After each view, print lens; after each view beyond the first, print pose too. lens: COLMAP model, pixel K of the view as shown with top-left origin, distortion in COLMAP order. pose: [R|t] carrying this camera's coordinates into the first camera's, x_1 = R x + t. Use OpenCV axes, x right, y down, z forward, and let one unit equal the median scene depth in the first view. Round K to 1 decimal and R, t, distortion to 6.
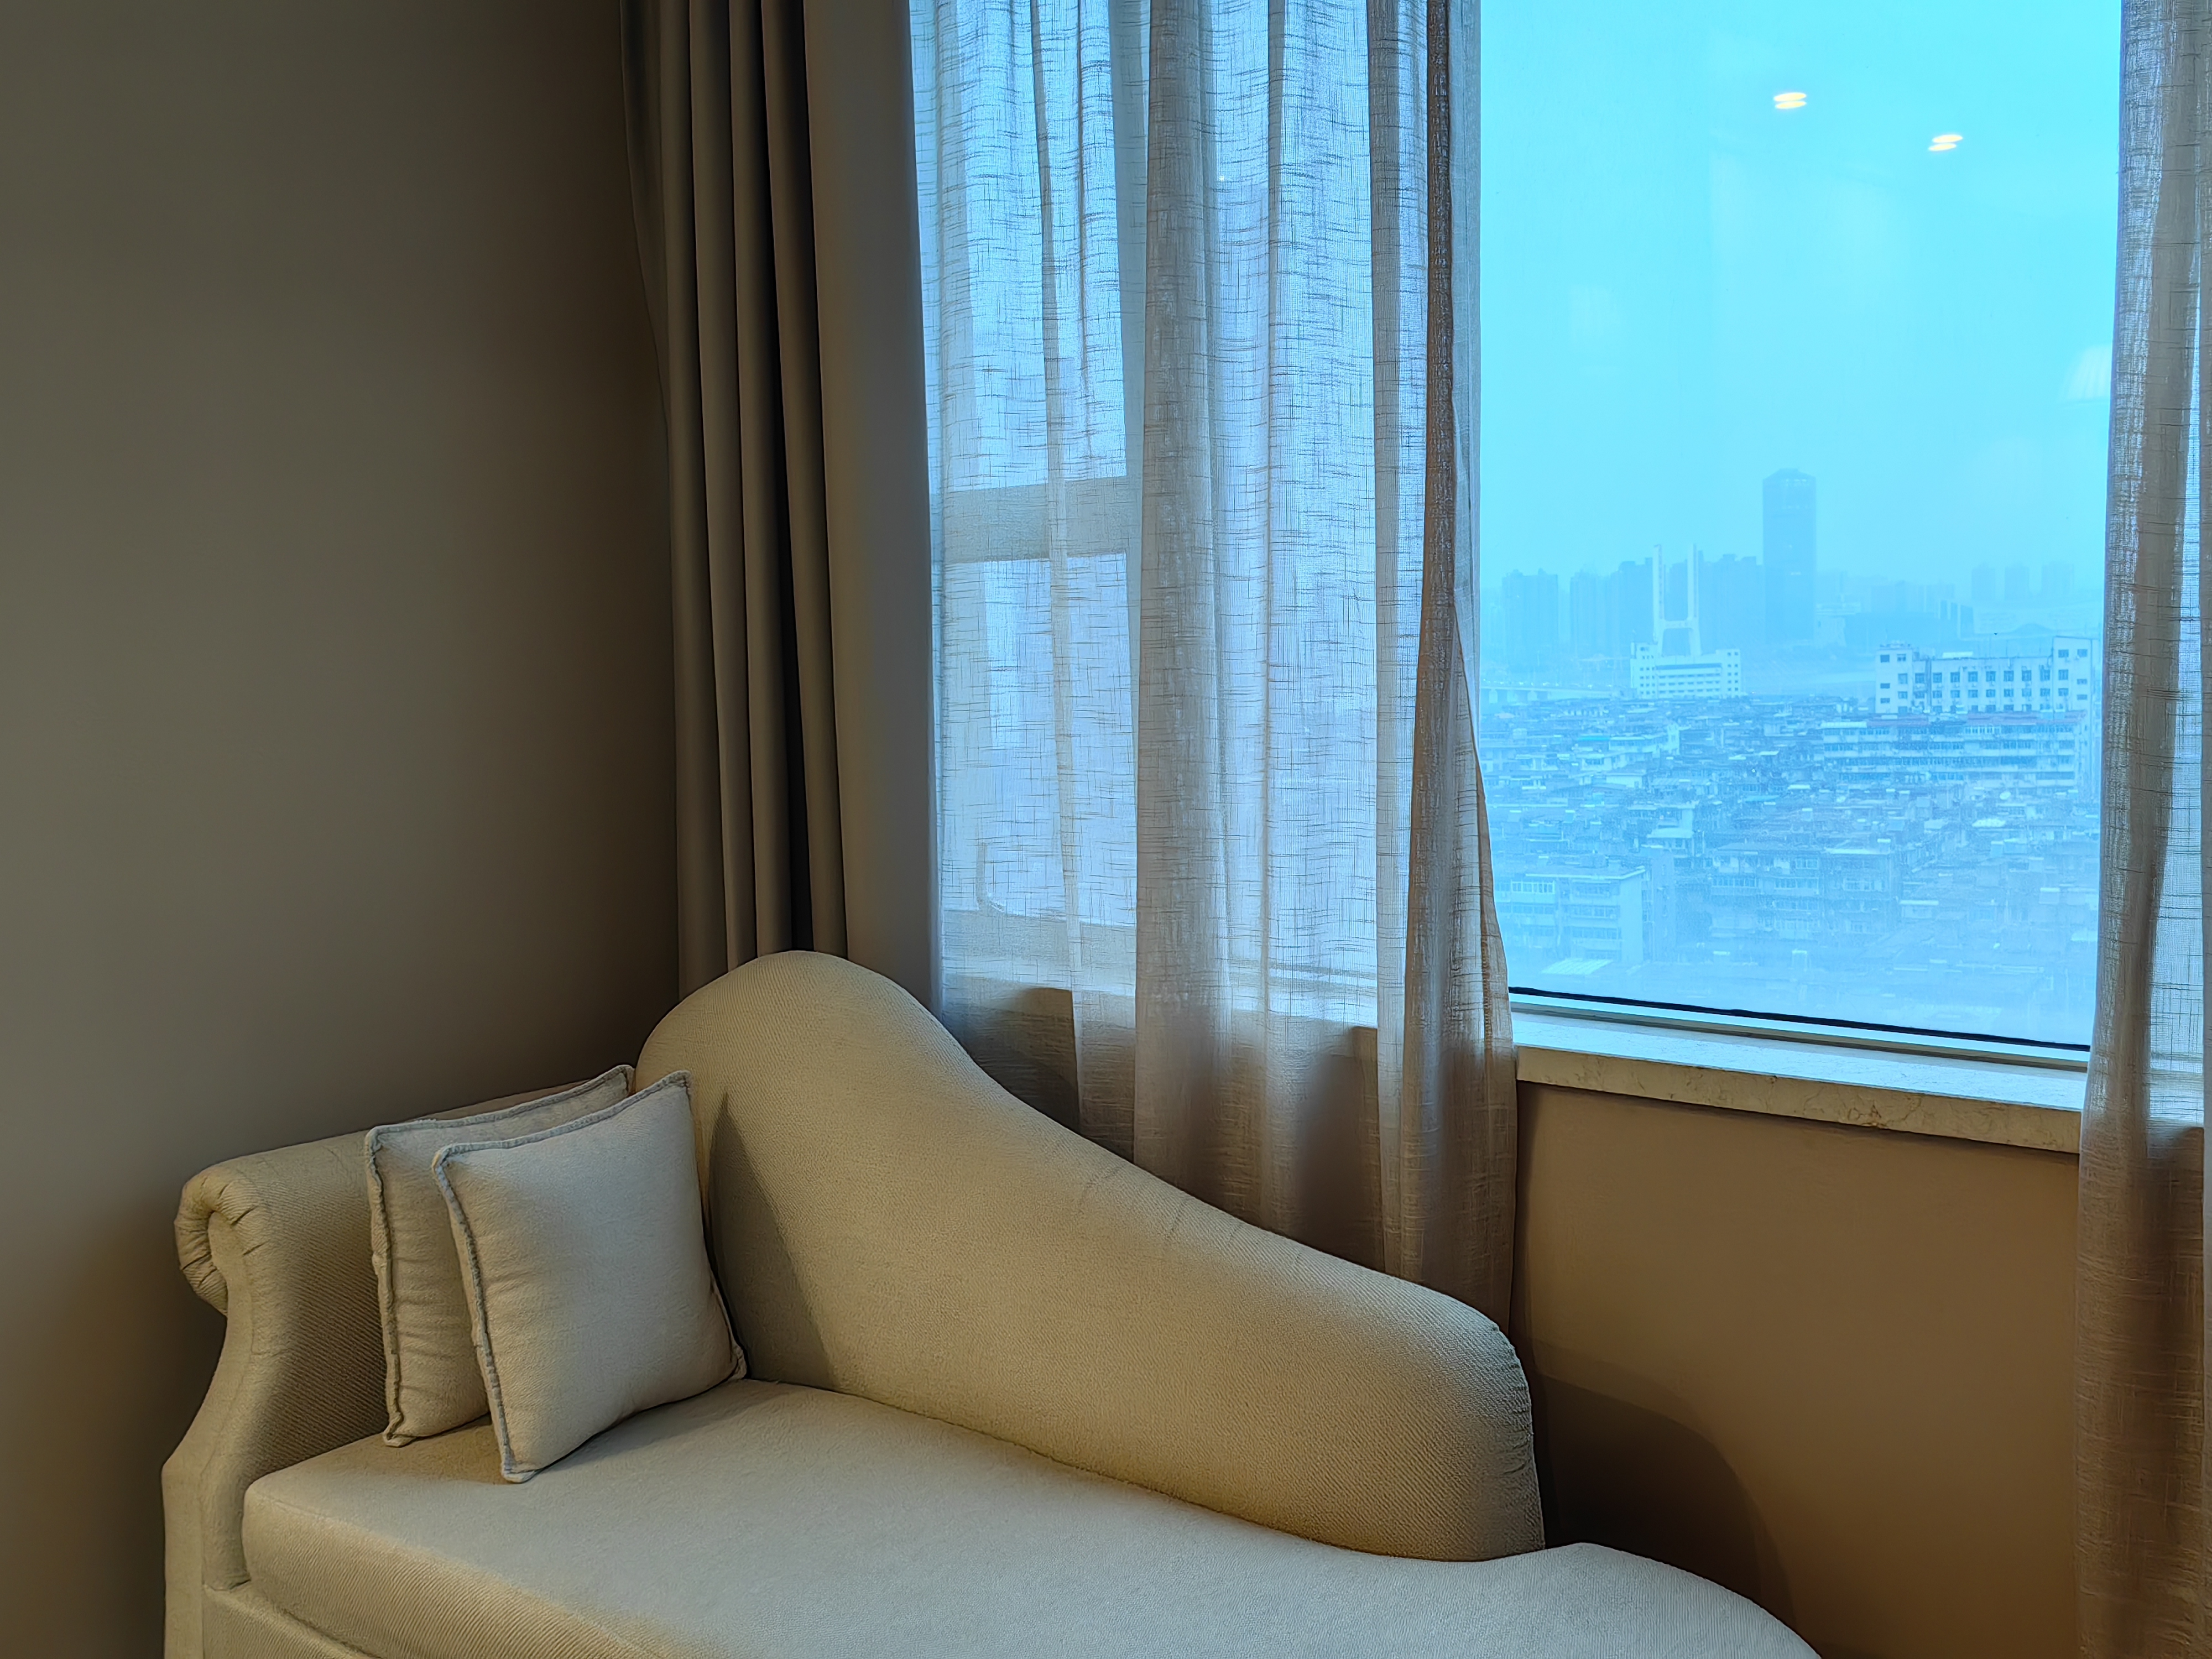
lens RADIAL K [[2198.1, 0, 1106.0], [0, 2198.1, 829.5], [0, 0, 1]] dist [0.166894, -0.464121]
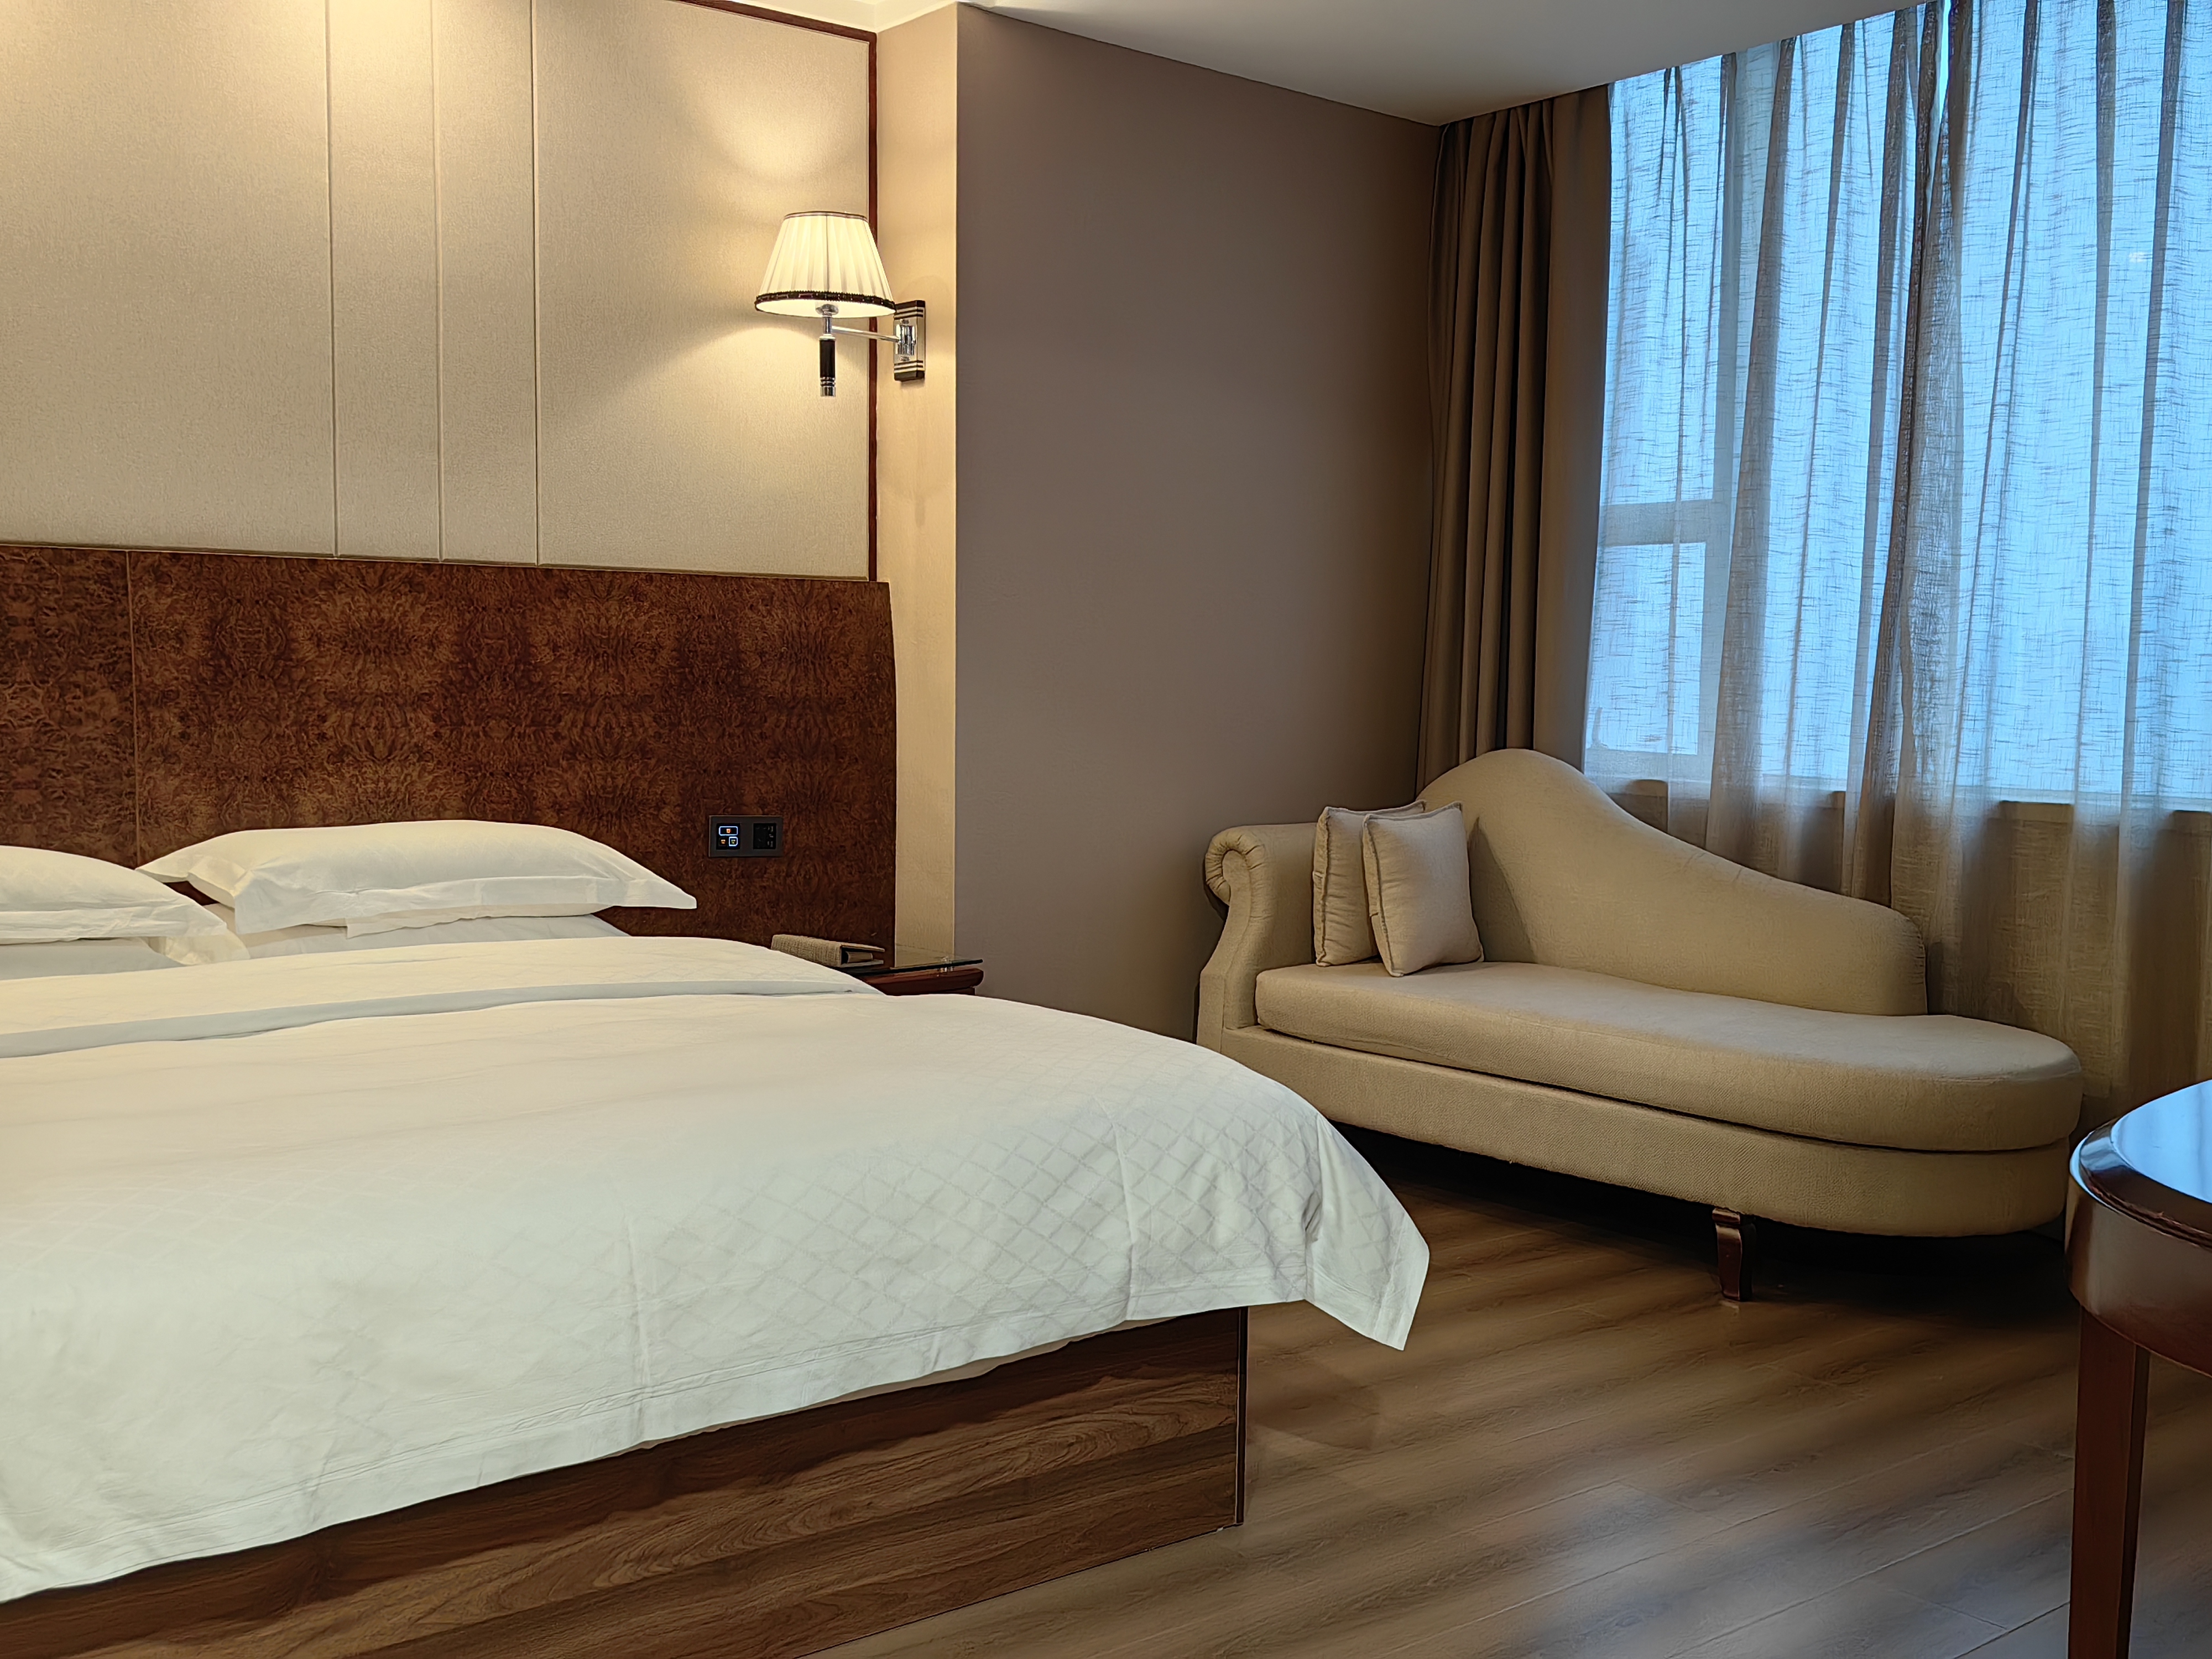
lens RADIAL K [[2198.1, 0, 1106.0], [0, 2198.1, 829.5], [0, 0, 1]] dist [0.166894, -0.464121]
pose [[0.987079, 0.061886, -0.147804, -0.223406], [-0.064164, 0.997882, -0.010693, 0.185281], [0.146829, 0.020039, 0.988959, -1.001702]]
